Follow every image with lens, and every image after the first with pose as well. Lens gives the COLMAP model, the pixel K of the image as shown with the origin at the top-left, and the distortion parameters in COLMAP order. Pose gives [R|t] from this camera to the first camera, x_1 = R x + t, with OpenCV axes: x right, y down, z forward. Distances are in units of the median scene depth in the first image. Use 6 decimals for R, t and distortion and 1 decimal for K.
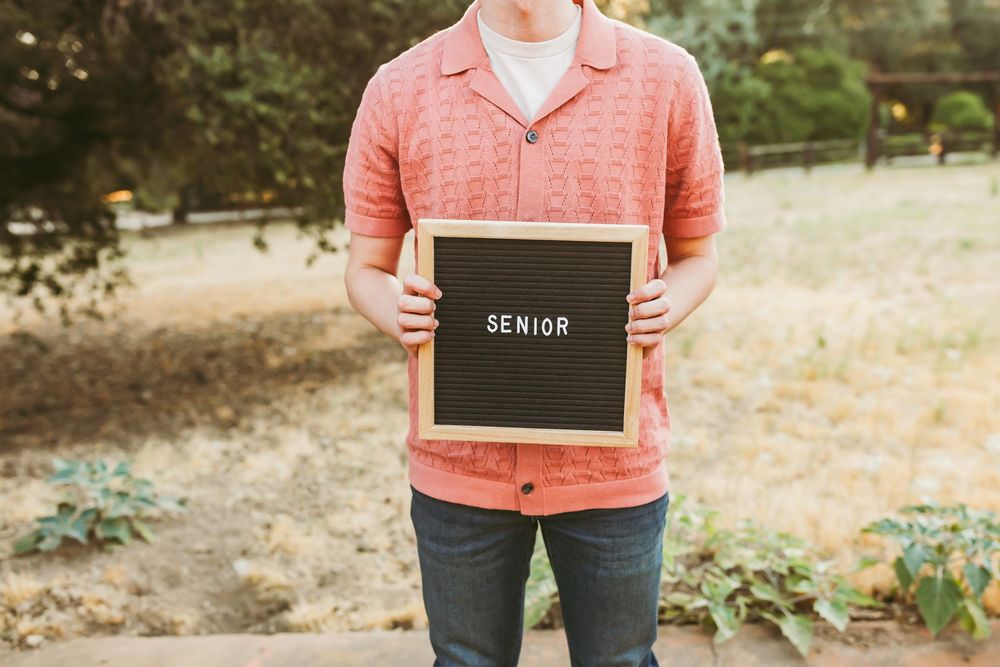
lens RADIAL K [[1004.5, 0, 504.2], [0, 1004.5, 341.8], [0, 0, 1]] dist [0.017758, -0.003648]
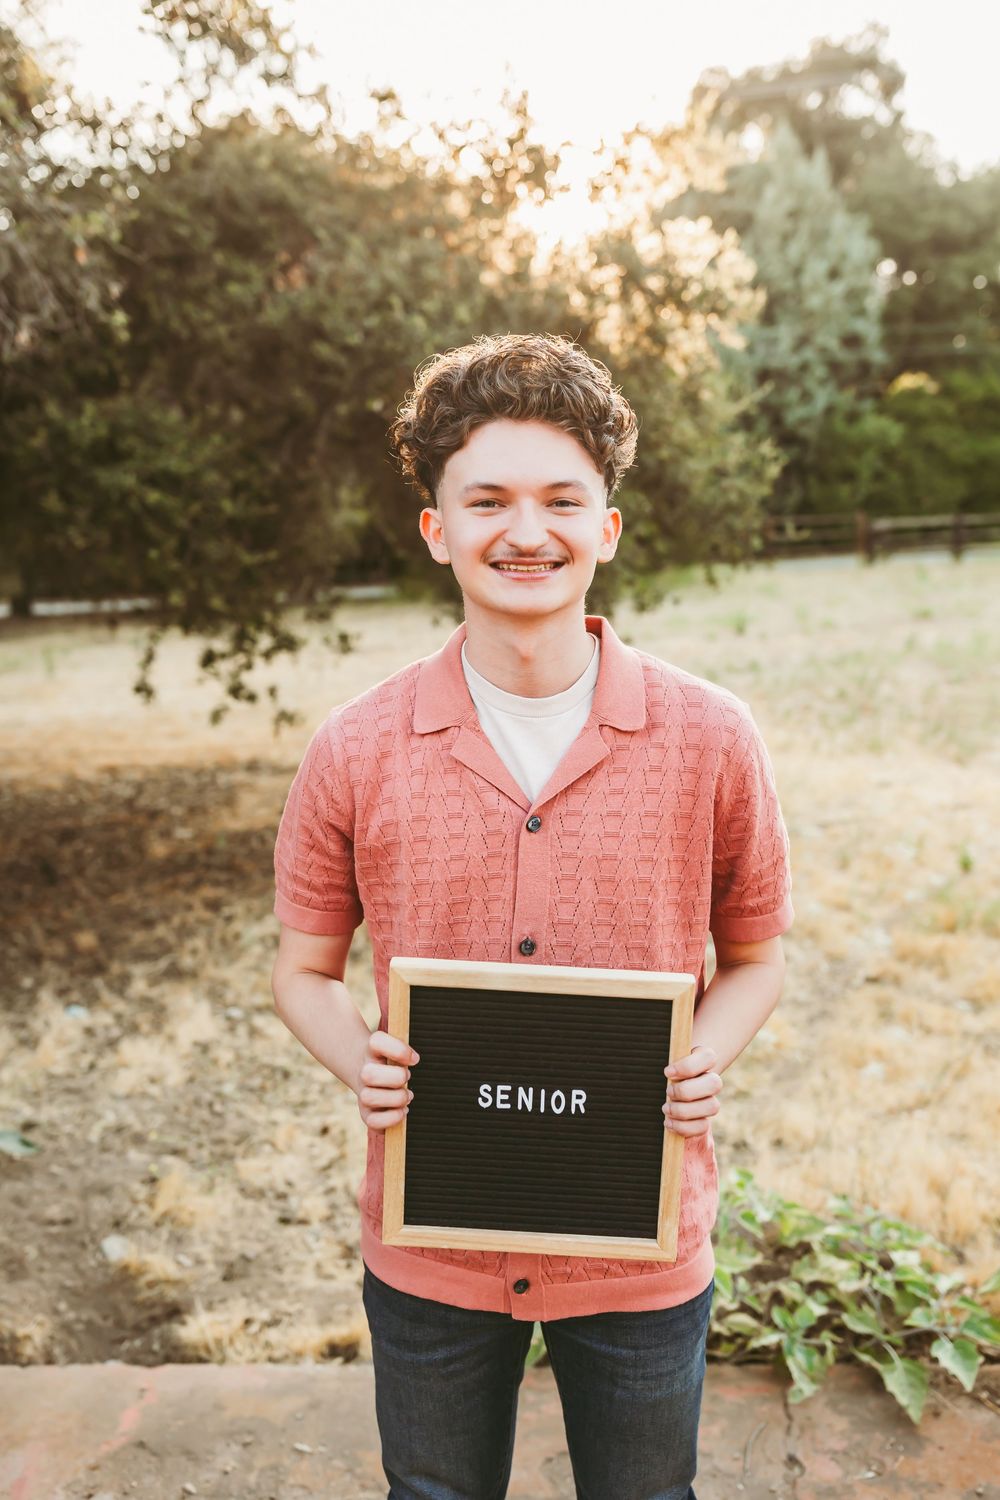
lens RADIAL K [[1506.8, 0, 502.9], [0, 1506.8, 750.9], [0, 0, 1]] dist [0.017758, -0.003648]
pose [[0.999845, 0.017583, 0.000207, 0.001613], [-0.017572, 0.999520, -0.025534, -0.098341], [-0.000656, 0.025526, 0.999674, -0.051726]]
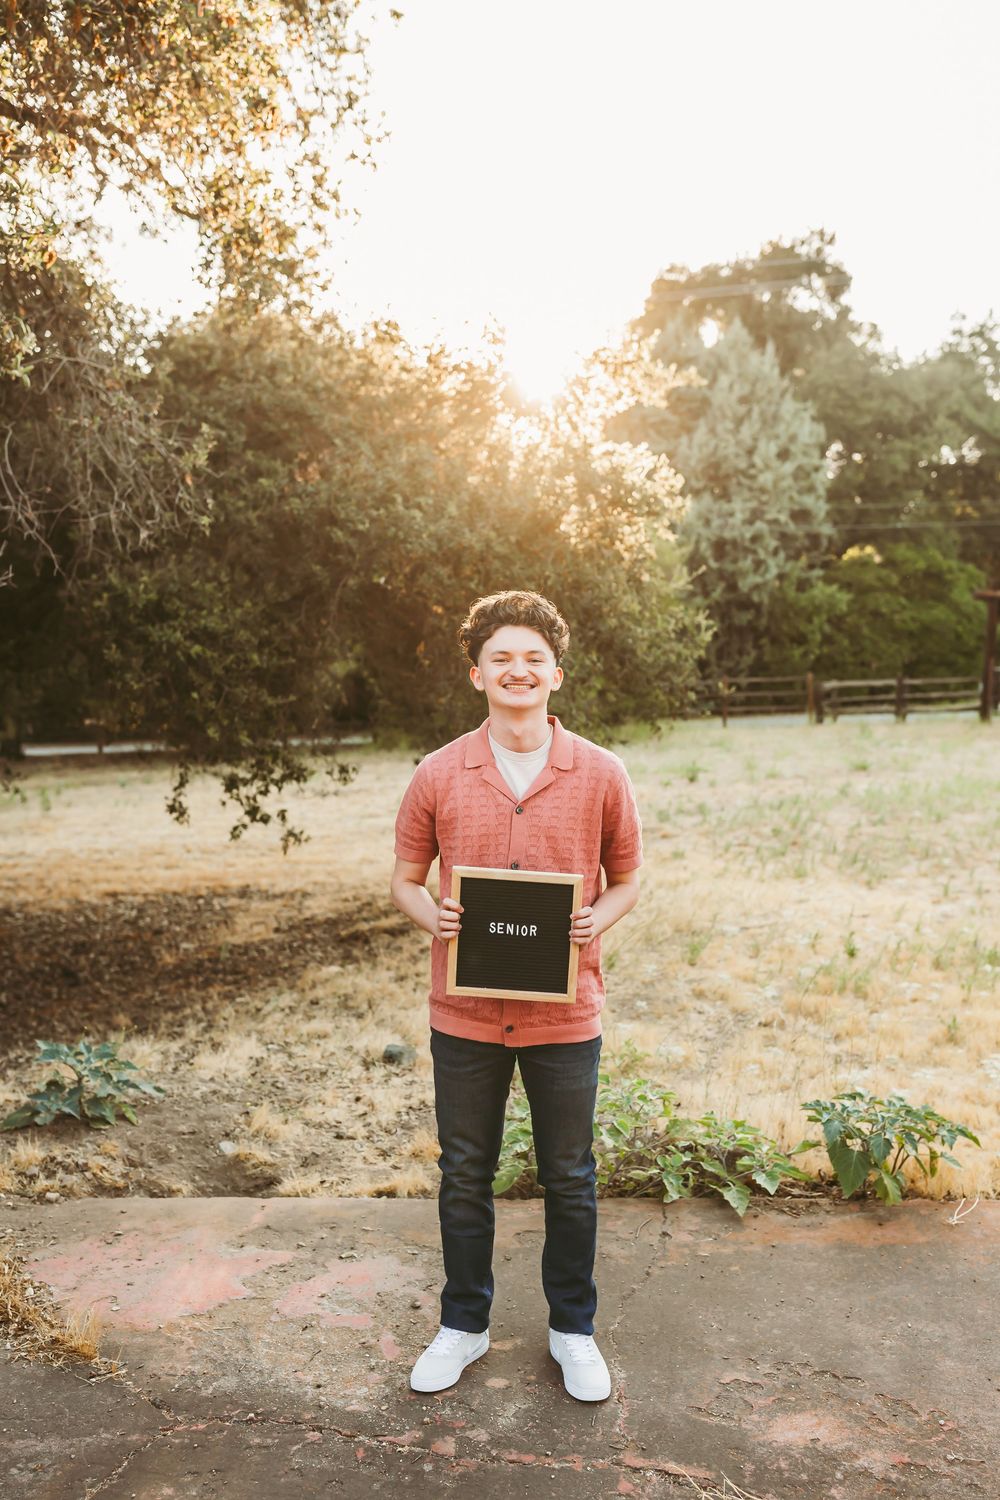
lens RADIAL K [[1506.8, 0, 502.9], [0, 1506.8, 750.9], [0, 0, 1]] dist [0.017758, -0.003648]
pose [[0.999218, 0.033444, 0.021110, -0.022957], [-0.030475, 0.991309, -0.127974, 0.009174], [-0.025206, 0.127230, 0.991553, -0.614198]]
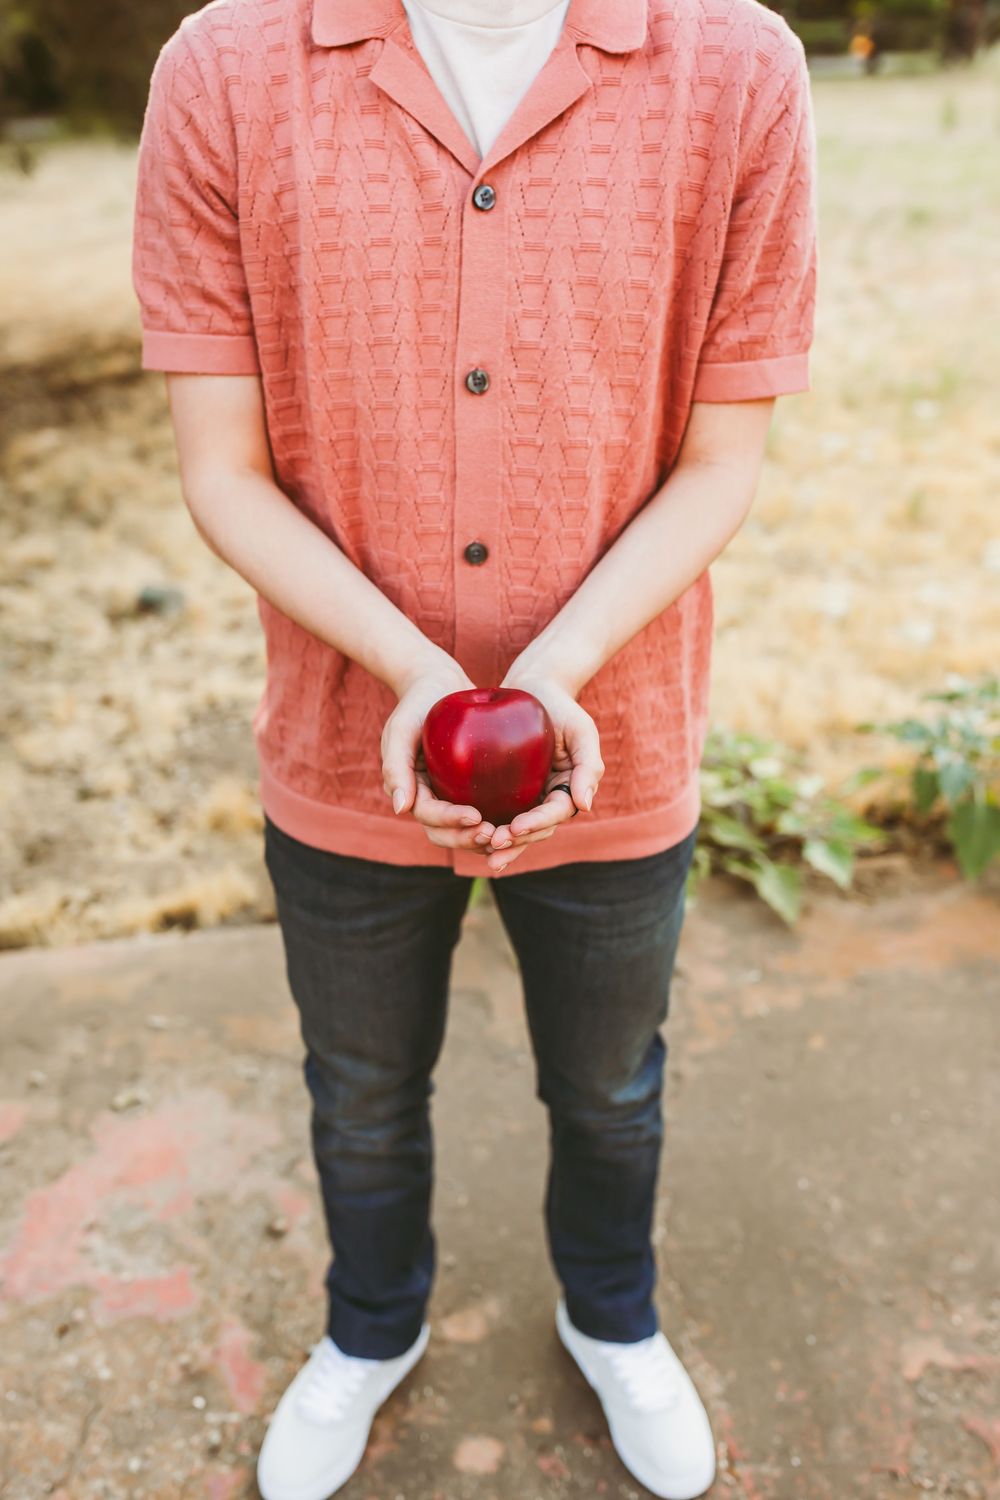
lens RADIAL K [[1496.9, 0, 541.1], [0, 1496.9, 795.1], [0, 0, 1]] dist [0.017563, 0.018327]
pose [[0.976709, -0.077357, 0.200141, -0.055500], [0.018563, 0.959716, 0.280358, -0.052076], [-0.213766, -0.270113, 0.938799, 0.071344]]
